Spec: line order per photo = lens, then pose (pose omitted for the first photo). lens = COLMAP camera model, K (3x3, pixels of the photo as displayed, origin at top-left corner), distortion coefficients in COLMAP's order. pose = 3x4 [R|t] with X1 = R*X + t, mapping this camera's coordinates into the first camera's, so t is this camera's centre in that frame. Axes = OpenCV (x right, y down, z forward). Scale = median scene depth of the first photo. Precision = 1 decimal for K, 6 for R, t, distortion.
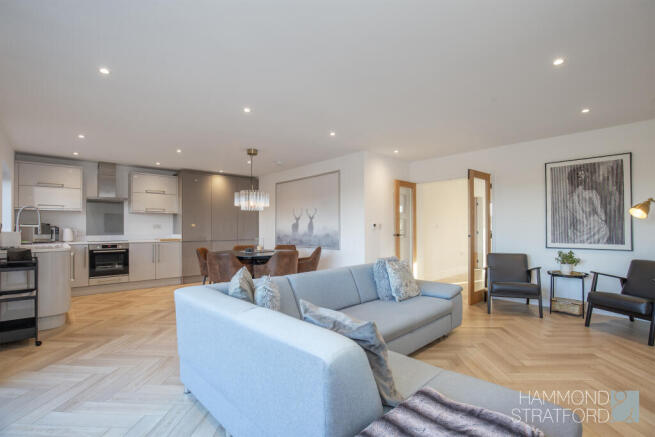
lens RADIAL K [[305.6, 0, 326.4], [0, 305.6, 224.1], [0, 0, 1]] dist [-0.020600, 0.000052]
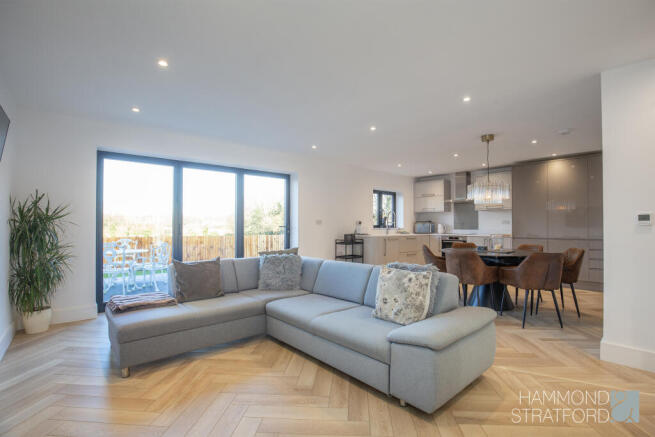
lens RADIAL K [[305.6, 0, 339.4], [0, 305.6, 220.9], [0, 0, 1]] dist [-0.020600, 0.000052]
pose [[-0.013221, -0.008613, -0.999876, 0.629987], [0.014195, 0.999861, -0.008800, 0.005652], [0.999812, -0.014310, -0.013097, 0.563955]]
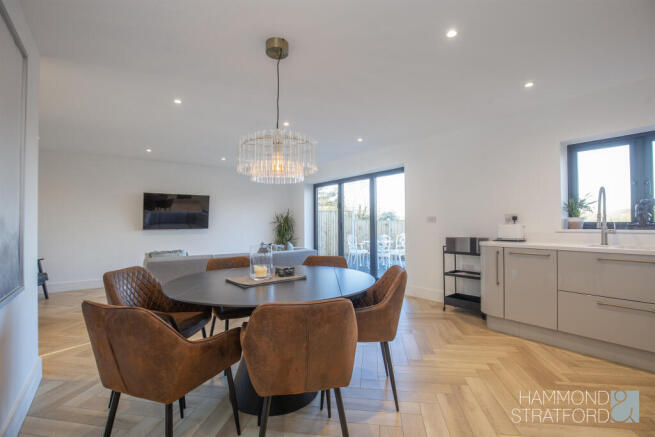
lens RADIAL K [[305.6, 0, 324.3], [0, 305.6, 220.8], [0, 0, 1]] dist [-0.020600, 0.000052]
pose [[-0.991945, 0.012322, 0.126065, -0.354297], [0.009206, 0.999638, -0.025272, 0.022726], [-0.126331, -0.023908, -0.991700, 1.384767]]
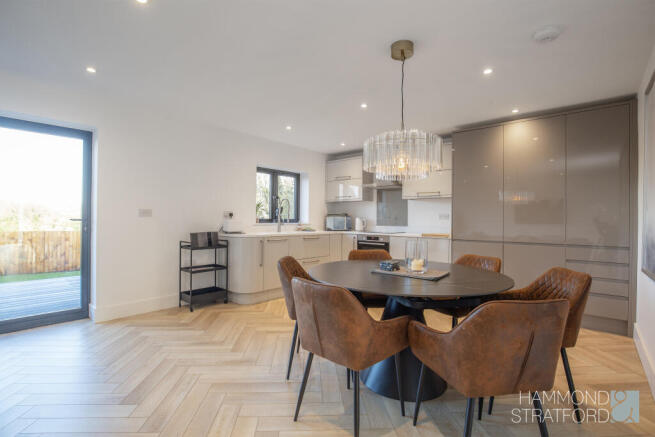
lens RADIAL K [[305.6, 0, 323.3], [0, 305.6, 217.7], [0, 0, 1]] dist [-0.020600, 0.000052]
pose [[0.086691, 0.002042, -0.996233, 0.192113], [0.003928, 0.999989, 0.002392, 0.010450], [0.996228, -0.004121, 0.086682, 0.823678]]
